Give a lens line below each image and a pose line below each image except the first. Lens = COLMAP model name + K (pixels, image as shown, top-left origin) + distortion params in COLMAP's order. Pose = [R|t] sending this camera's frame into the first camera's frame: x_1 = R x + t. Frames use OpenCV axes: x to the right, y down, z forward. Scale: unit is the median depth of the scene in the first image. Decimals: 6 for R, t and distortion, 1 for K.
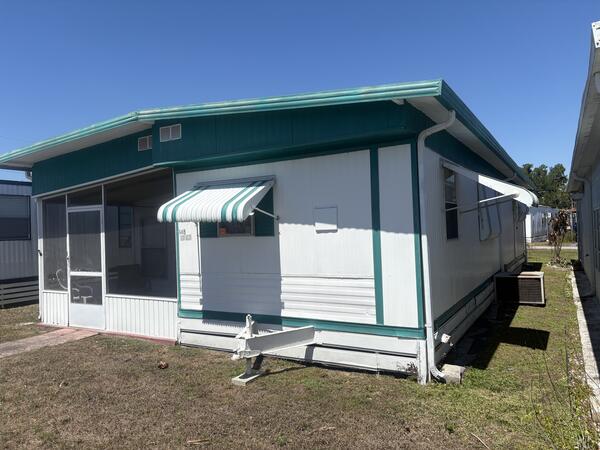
lens RADIAL K [[450.8, 0, 300.0], [0, 450.8, 225.0], [0, 0, 1]] dist [0.090771, -0.137887]
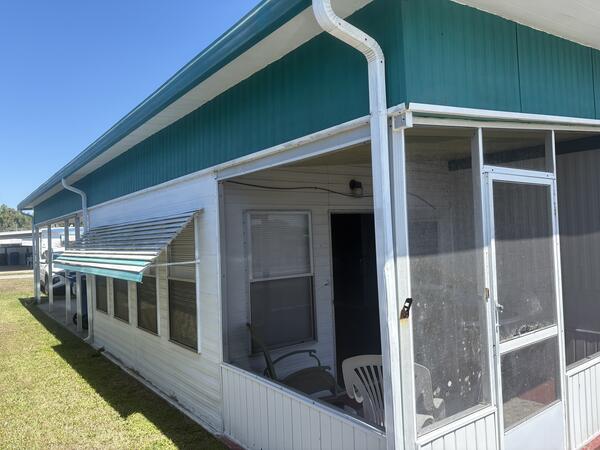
lens RADIAL K [[450.8, 0, 300.0], [0, 450.8, 225.0], [0, 0, 1]] dist [0.090771, -0.137887]
pose [[0.396711, 0.031336, 0.917409, -0.939406], [0.018496, 0.998941, -0.042119, 0.020956], [-0.917757, 0.033677, 0.395711, 1.045241]]
